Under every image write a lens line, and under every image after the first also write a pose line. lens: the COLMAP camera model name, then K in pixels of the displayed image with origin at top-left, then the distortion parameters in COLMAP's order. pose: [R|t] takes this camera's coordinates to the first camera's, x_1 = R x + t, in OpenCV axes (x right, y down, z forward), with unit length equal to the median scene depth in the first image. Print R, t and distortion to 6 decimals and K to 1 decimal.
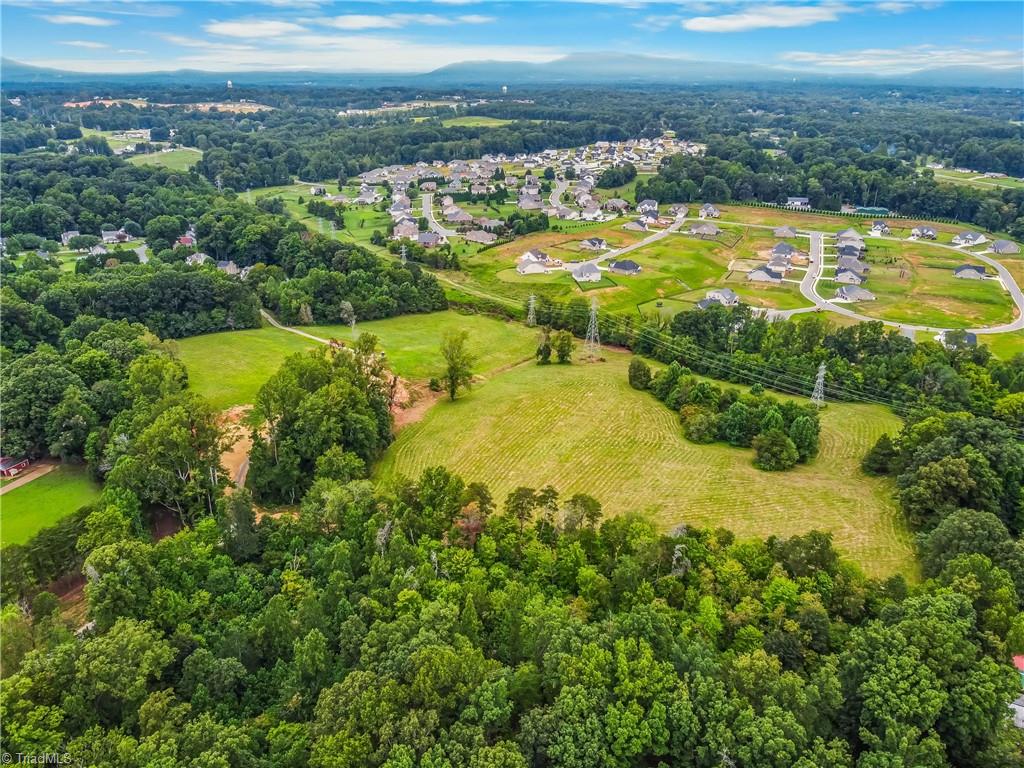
lens RADIAL K [[723.6, 0, 512.2], [0, 723.6, 387.1], [0, 0, 1]] dist [-0.003164, -0.002708]
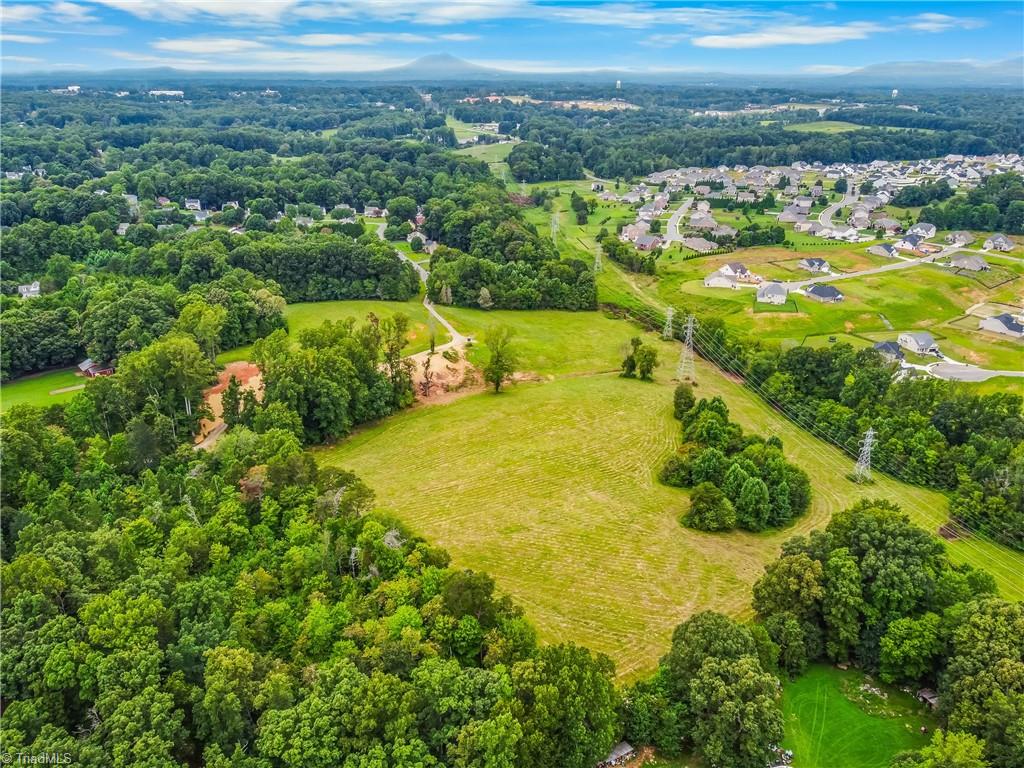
lens RADIAL K [[723.6, 0, 514.0], [0, 723.6, 381.5], [0, 0, 1]] dist [-0.003164, -0.002708]
pose [[0.895883, 0.178349, -0.406921, 0.143484], [-0.181391, 0.982908, 0.031445, -0.013856], [0.405574, 0.045640, 0.912922, 0.032277]]
